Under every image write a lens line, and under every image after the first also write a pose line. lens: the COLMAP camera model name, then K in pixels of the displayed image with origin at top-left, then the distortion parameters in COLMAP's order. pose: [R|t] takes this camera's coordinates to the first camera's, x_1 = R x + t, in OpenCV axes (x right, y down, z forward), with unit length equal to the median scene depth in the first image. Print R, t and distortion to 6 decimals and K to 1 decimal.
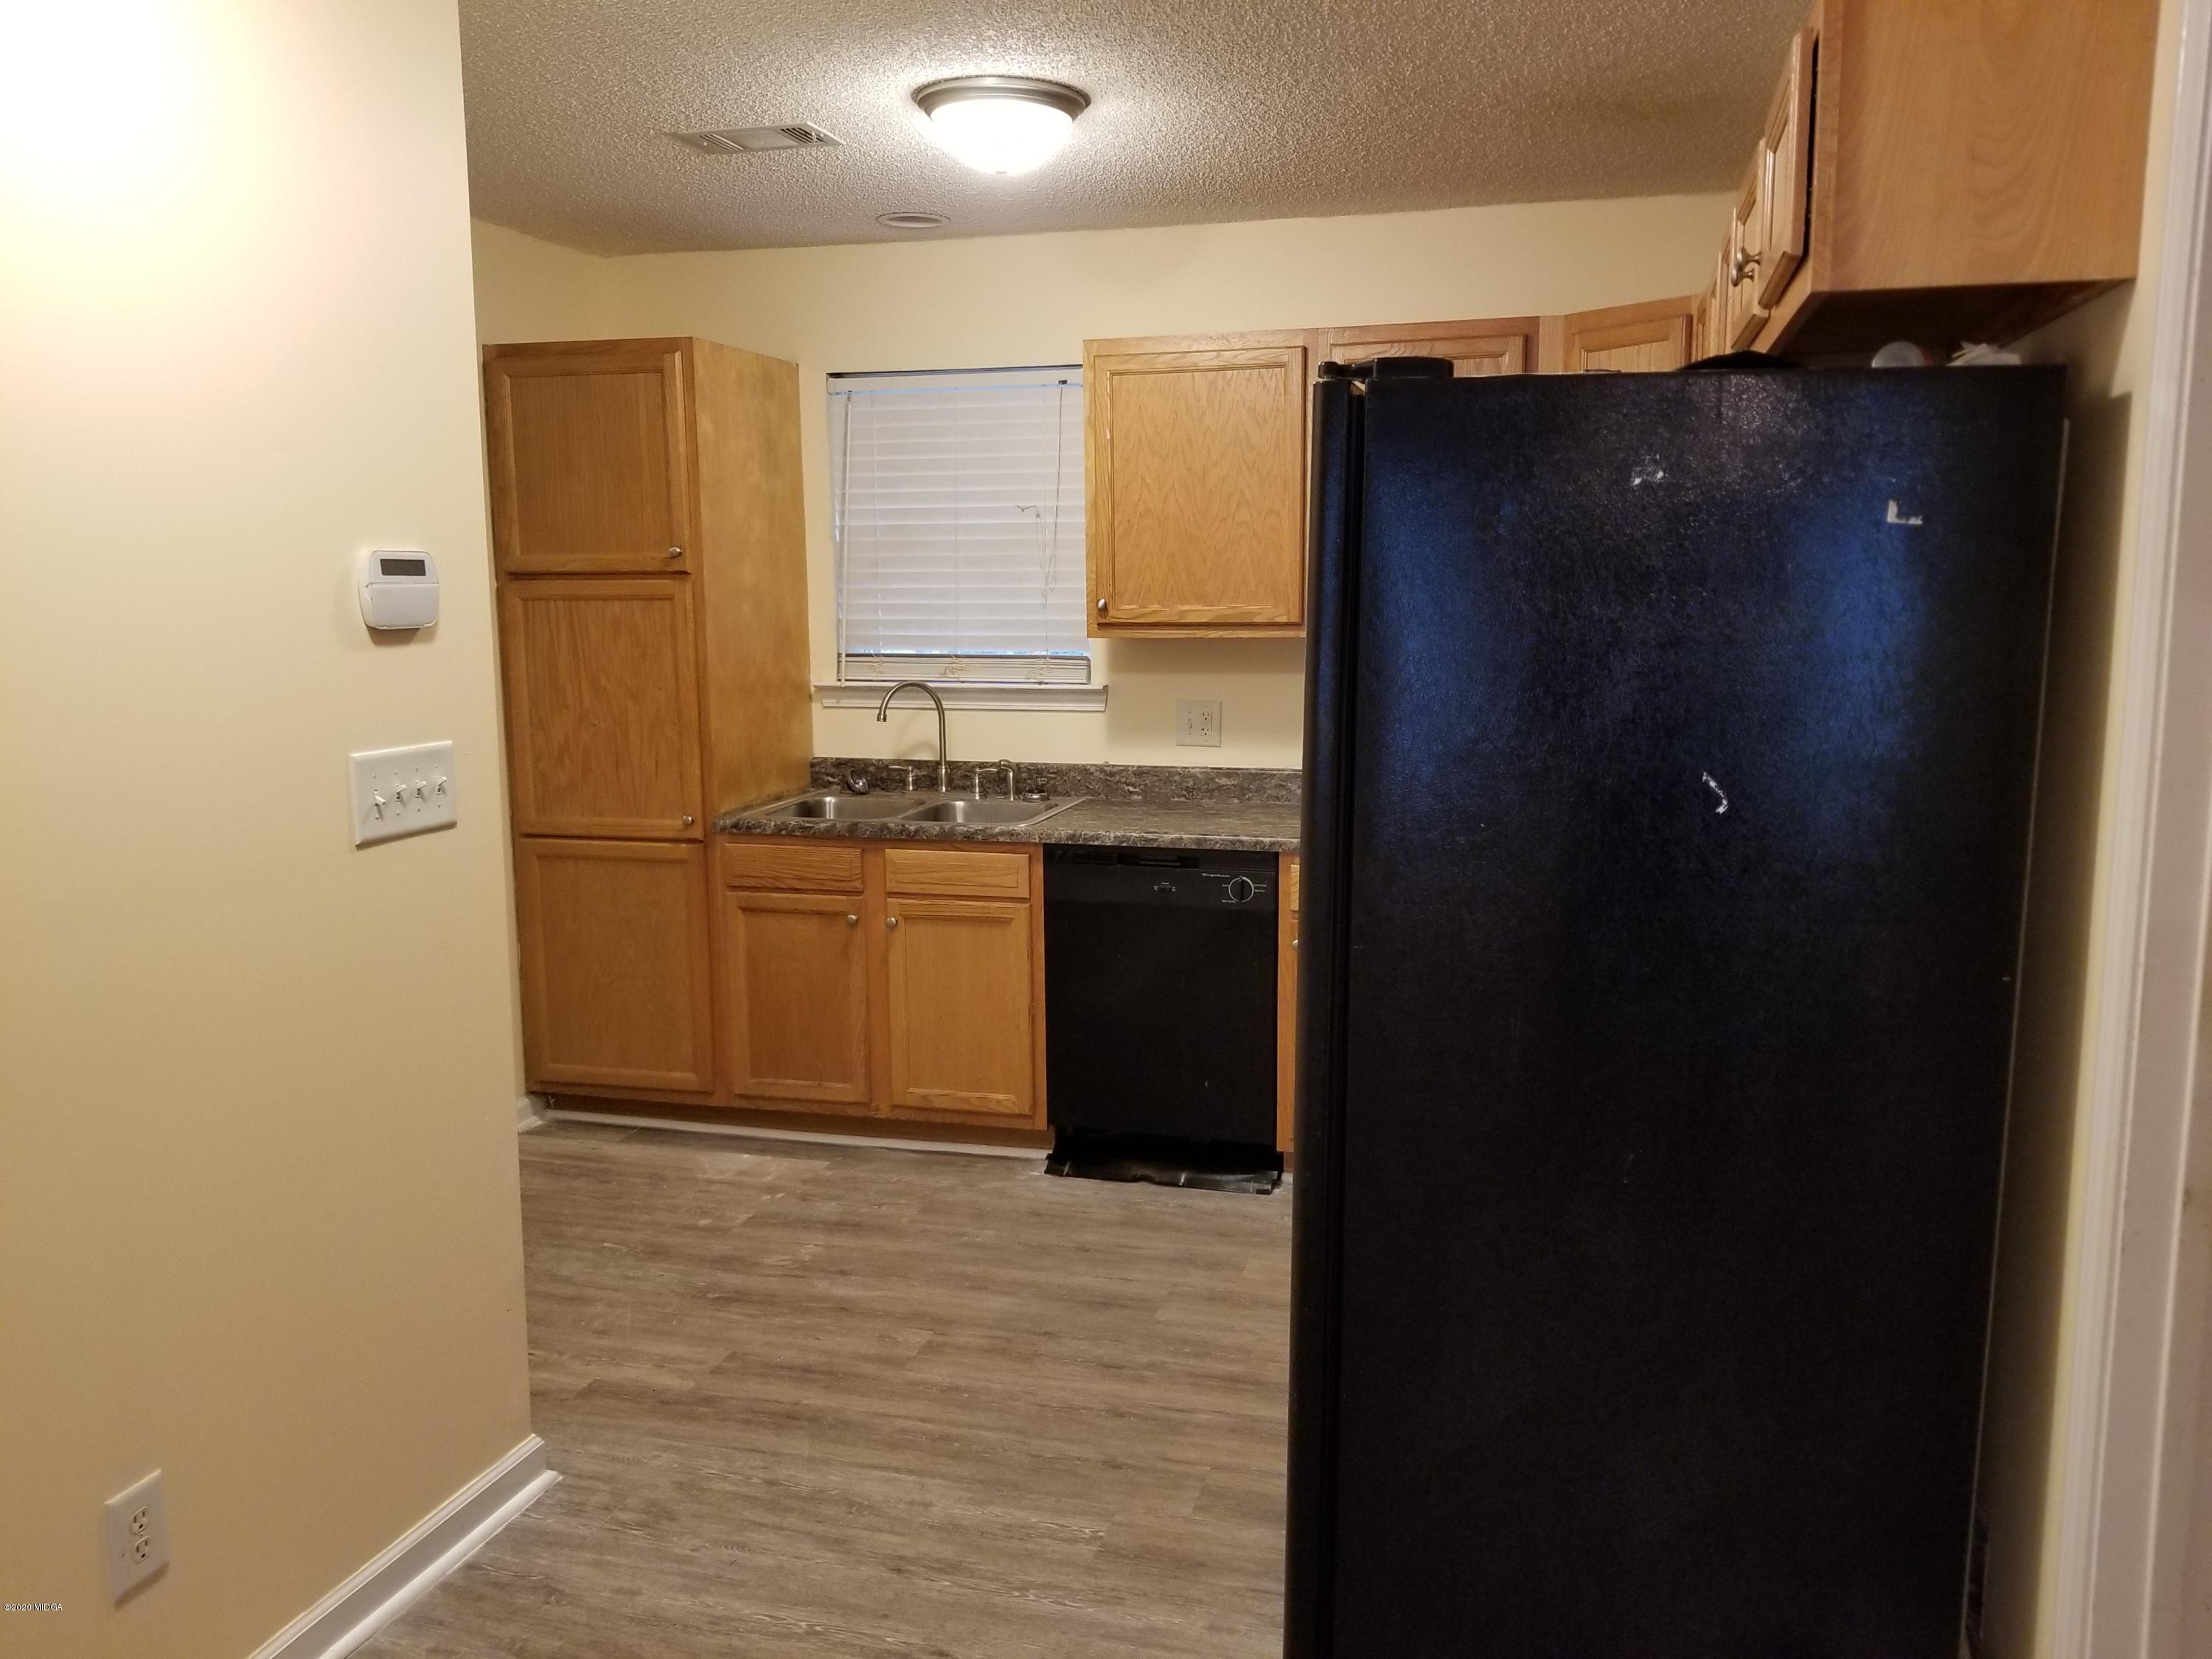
lens RADIAL K [[1738.2, 0, 1106.0], [0, 1738.2, 829.5], [0, 0, 1]] dist [-0.004335, -0.010793]
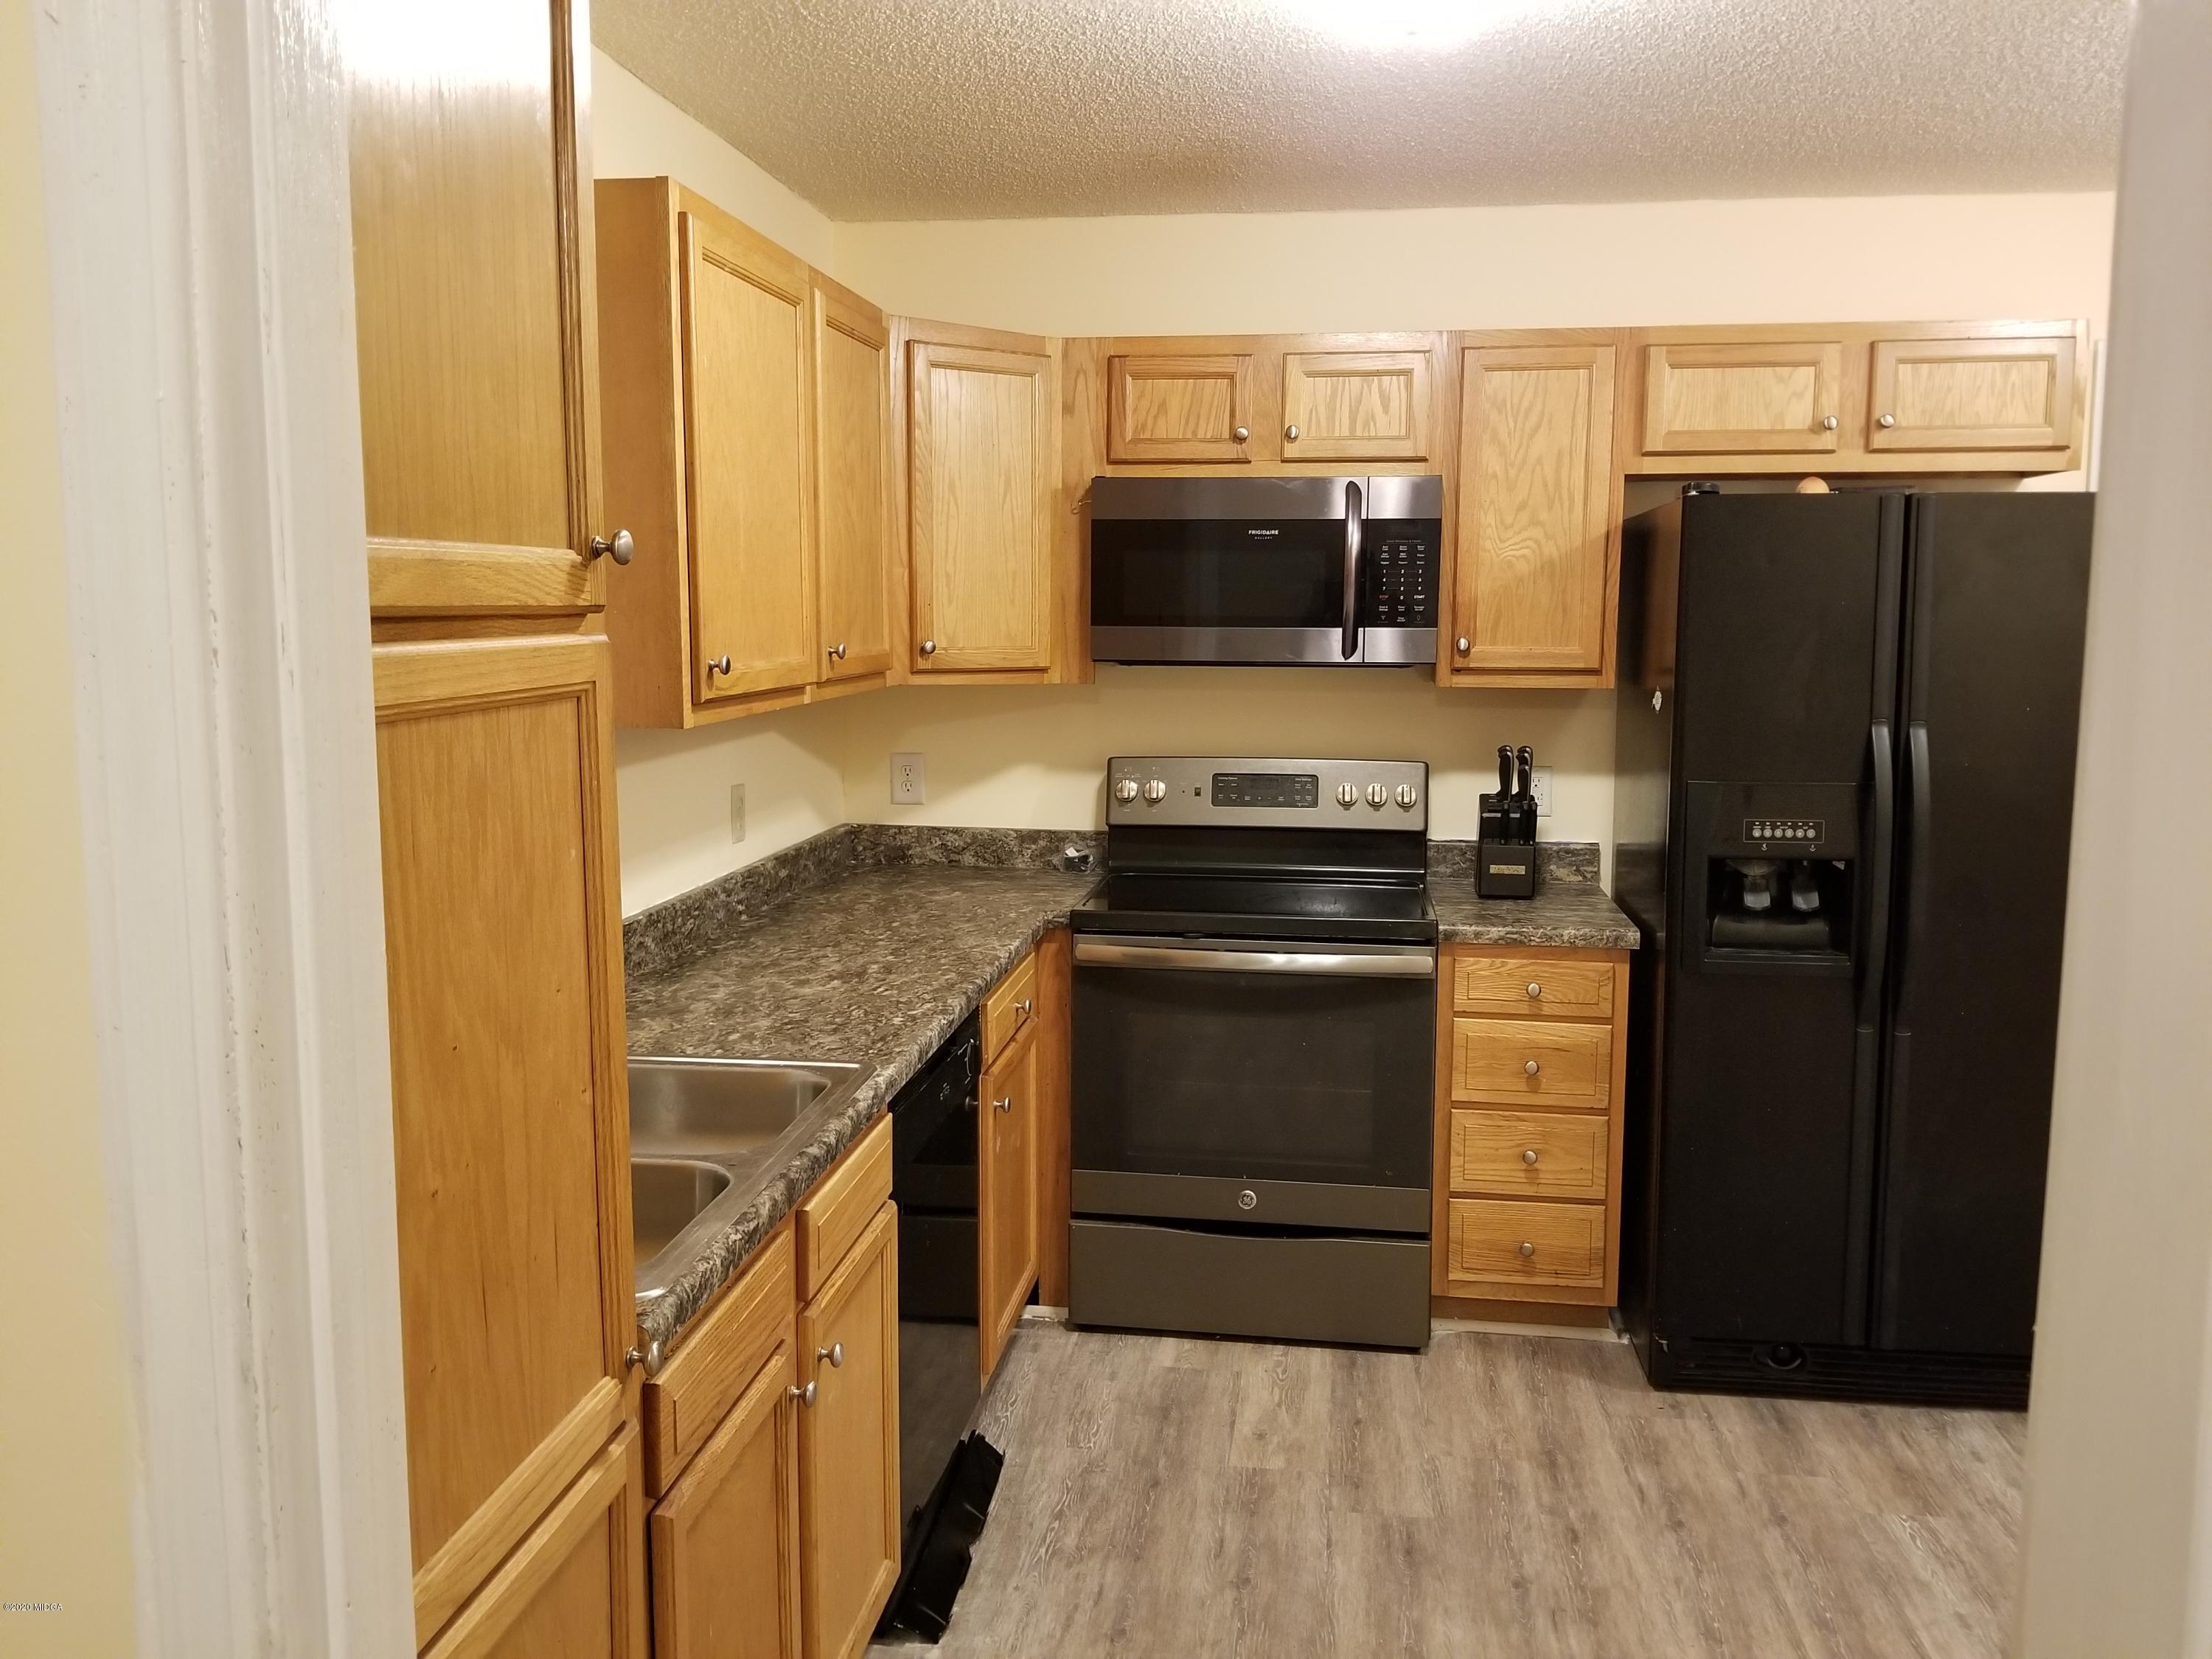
lens RADIAL K [[1738.2, 0, 1106.0], [0, 1738.2, 829.5], [0, 0, 1]] dist [-0.004335, -0.010793]
pose [[-0.146132, -0.115178, 0.982537, -0.760224], [0.144293, 0.980096, 0.136353, -0.183245], [-0.978685, 0.161698, -0.126604, 1.265101]]
